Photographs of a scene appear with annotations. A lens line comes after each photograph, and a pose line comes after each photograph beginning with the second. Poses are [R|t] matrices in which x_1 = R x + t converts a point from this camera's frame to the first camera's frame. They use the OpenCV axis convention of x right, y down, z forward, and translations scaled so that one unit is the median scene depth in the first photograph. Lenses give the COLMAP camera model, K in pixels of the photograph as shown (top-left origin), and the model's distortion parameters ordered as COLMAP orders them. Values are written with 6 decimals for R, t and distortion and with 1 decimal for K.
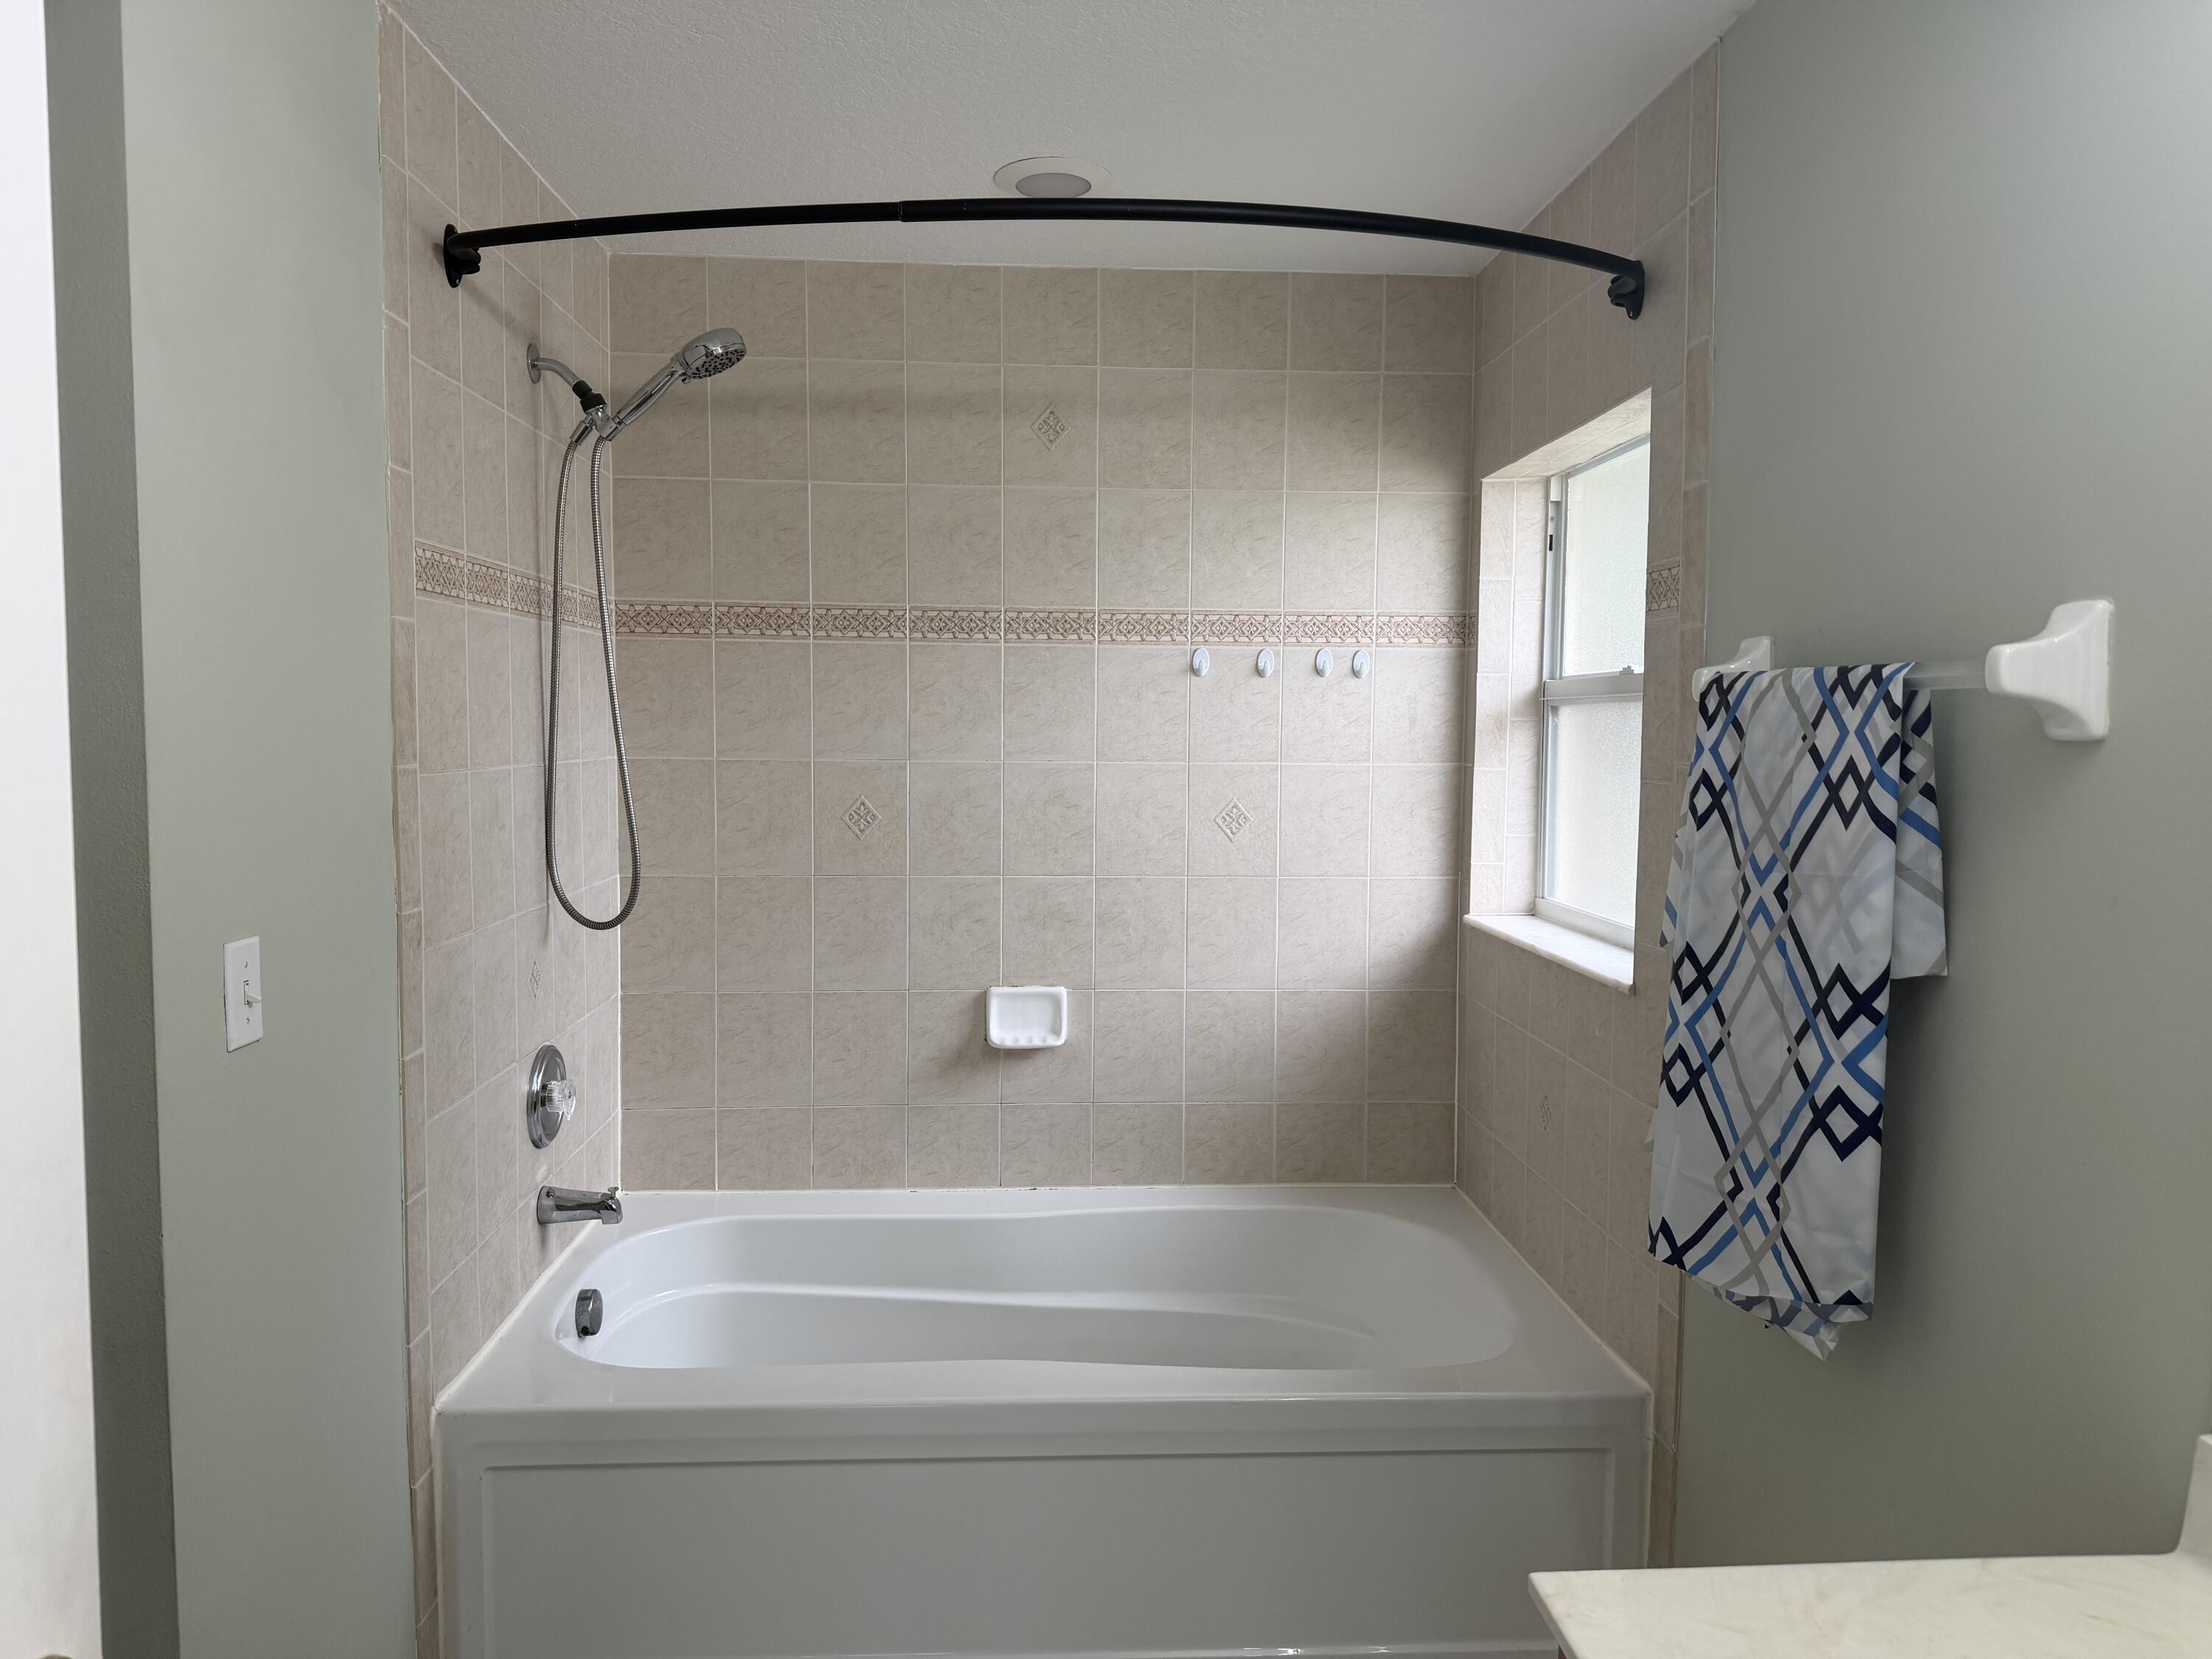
lens RADIAL K [[1534.7, 0, 1110.1], [0, 1534.7, 813.6], [0, 0, 1]] dist [0.032280, -0.051048]
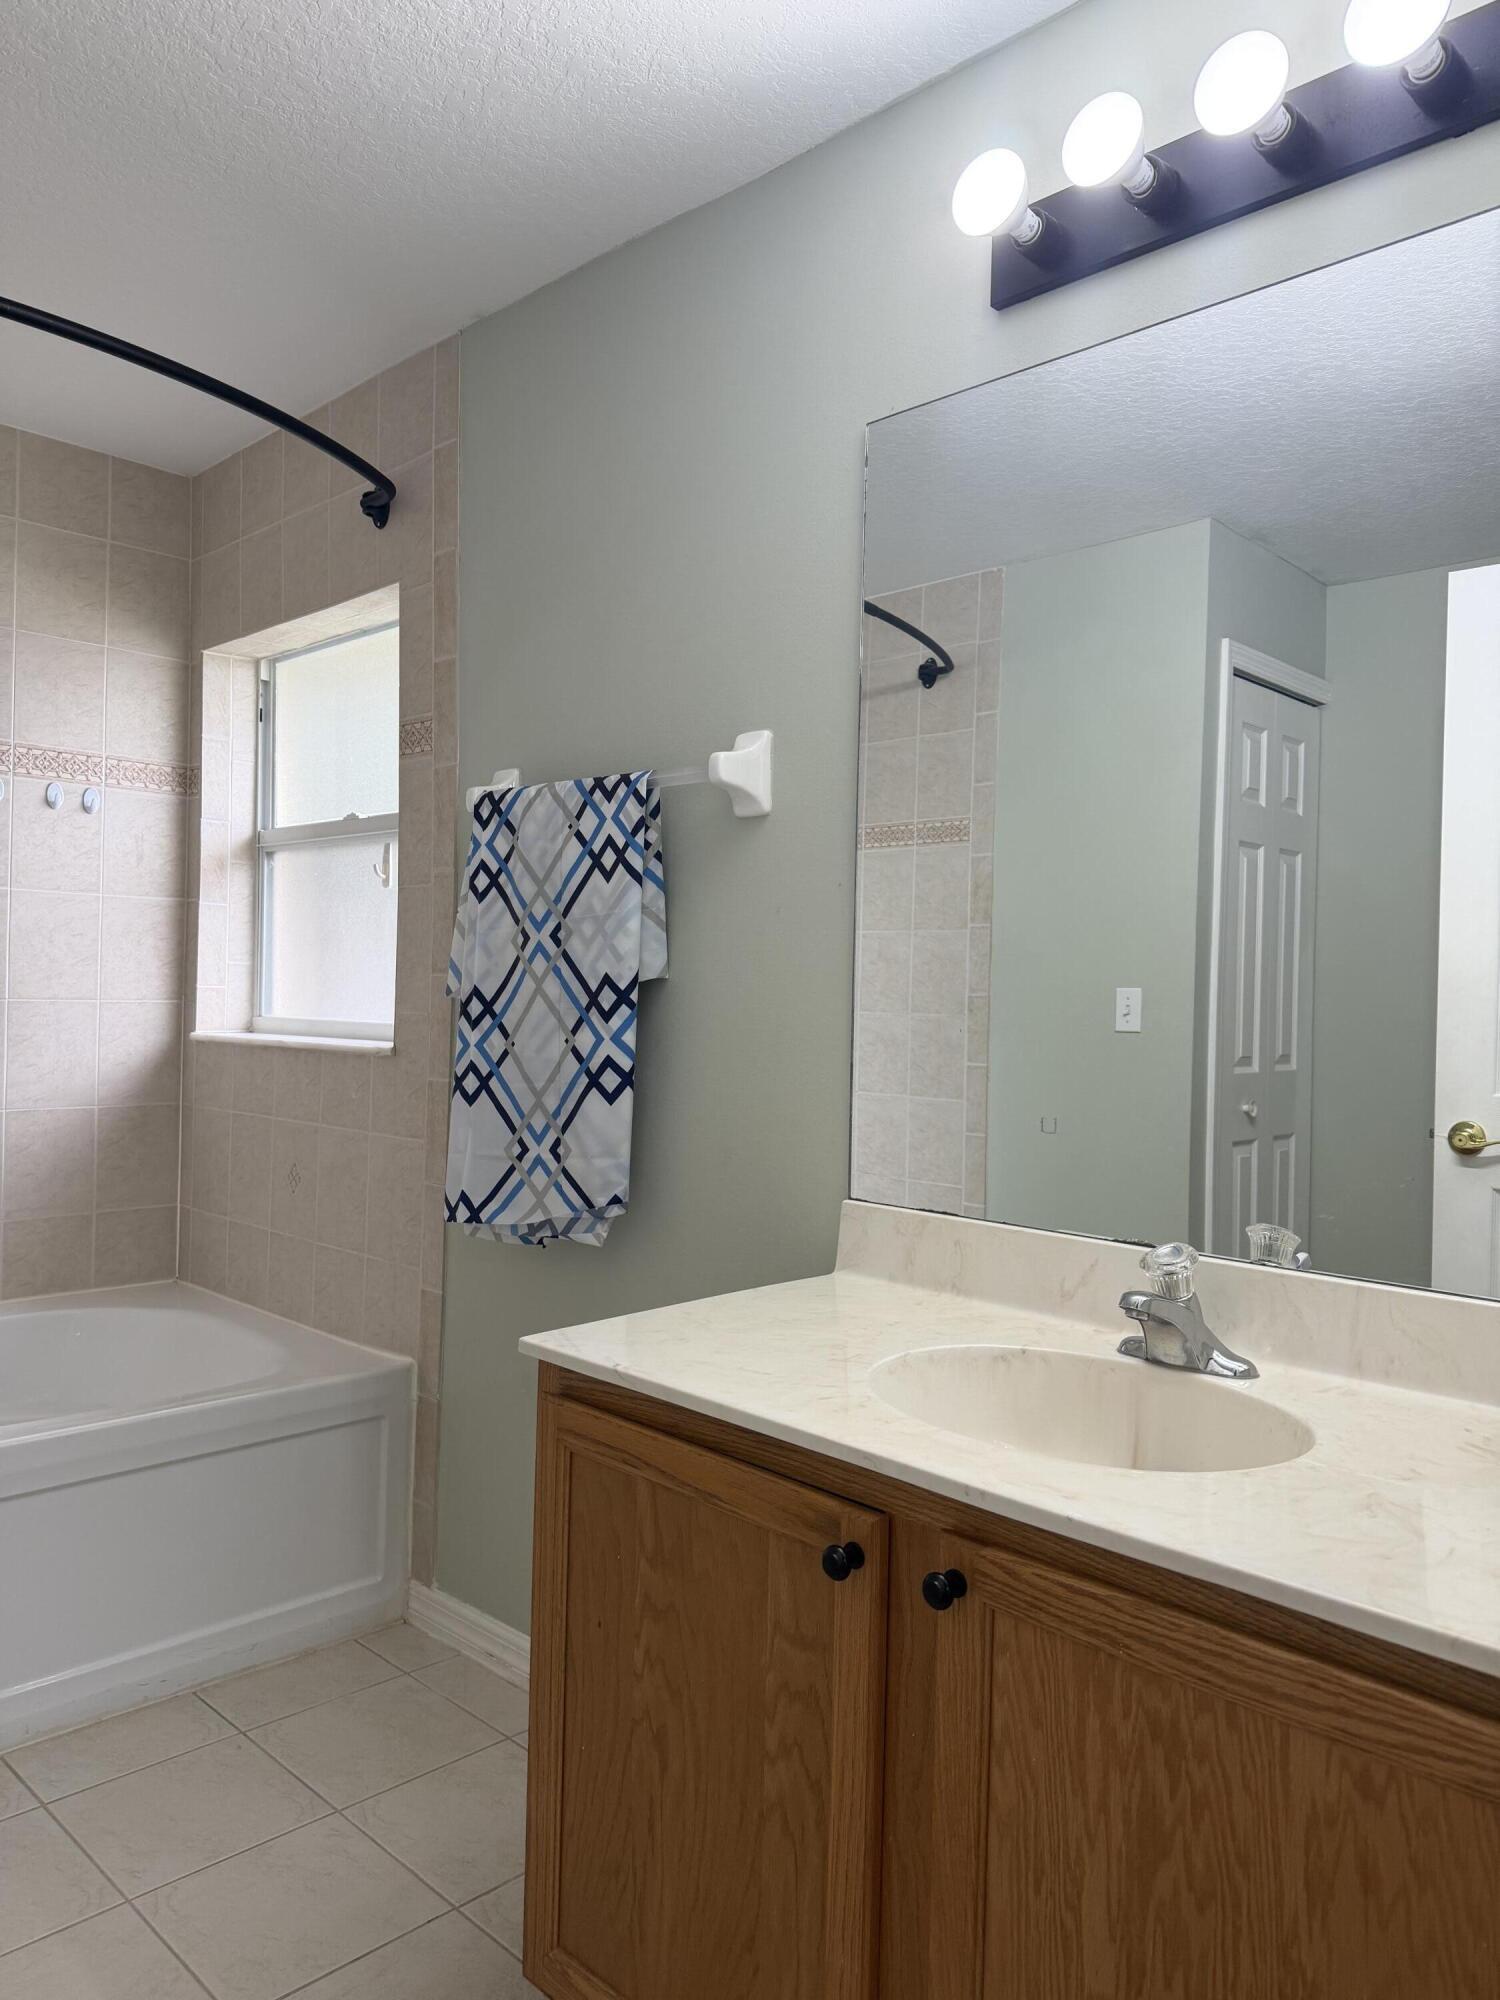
lens RADIAL K [[1387.6, 0, 771.0], [0, 1387.6, 1000.9], [0, 0, 1]] dist [0.032280, -0.051048]
pose [[0.733847, -0.002728, 0.679309, -0.264463], [0.023805, 0.999481, -0.021702, 0.131002], [-0.678898, 0.032097, 0.733531, -0.071233]]
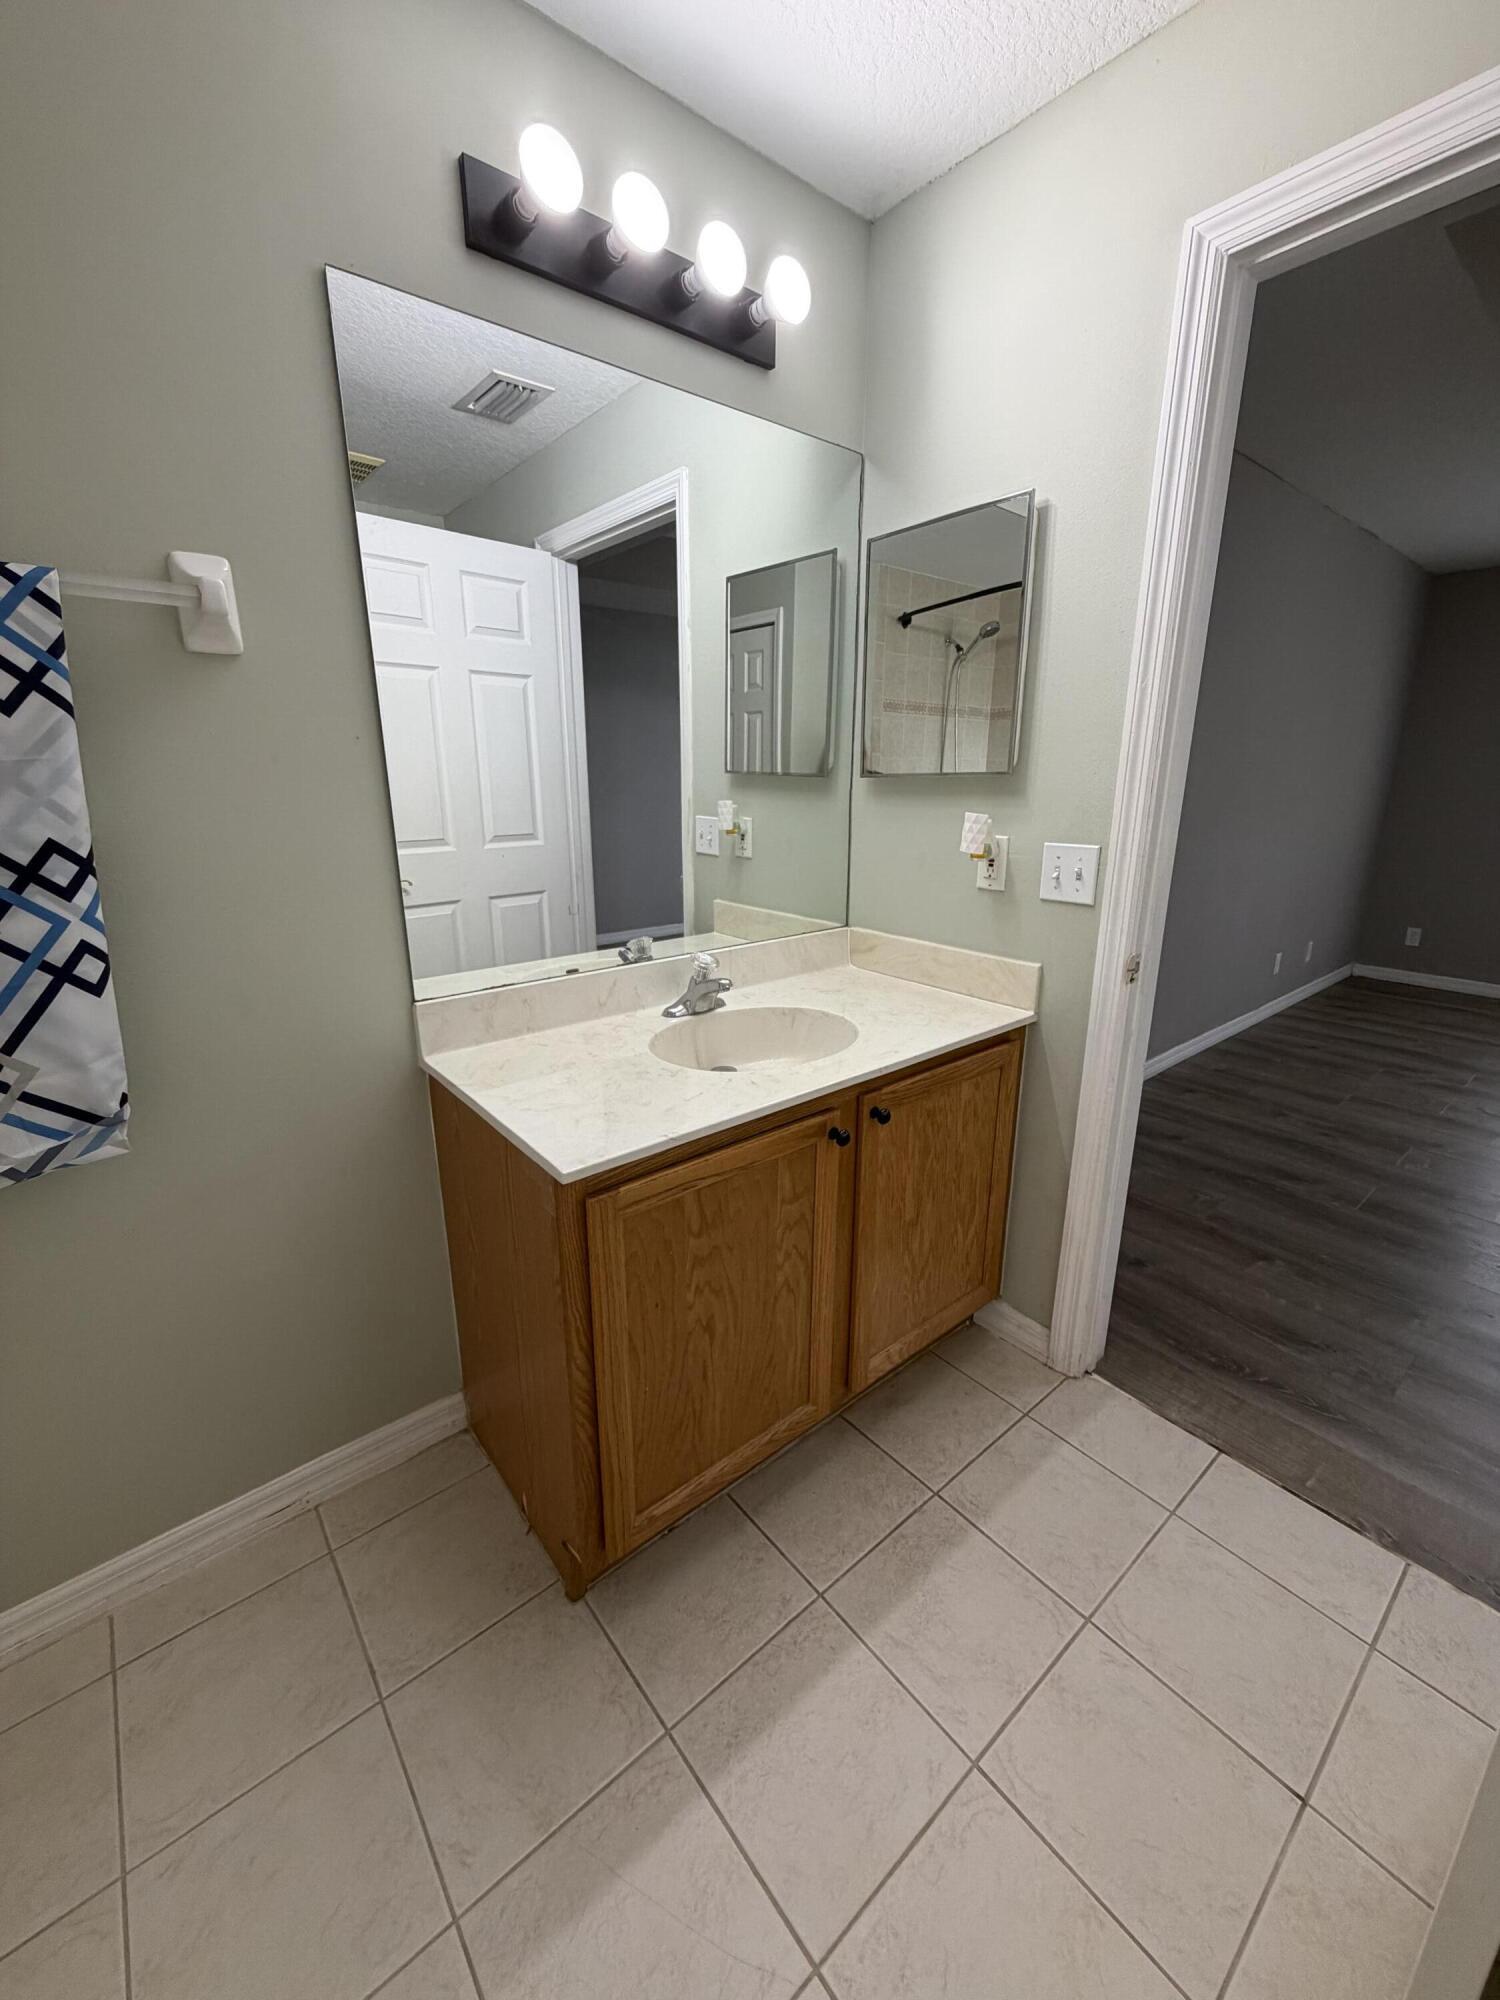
lens RADIAL K [[802.9, 0, 763.1], [0, 802.9, 1019.0], [0, 0, 1]] dist [-0.018236, 0.000097]
pose [[-0.609920, -0.242986, 0.754291, -0.285944], [0.028912, 0.944375, 0.327597, 0.038468], [-0.791935, 0.221616, -0.568968, 0.784781]]
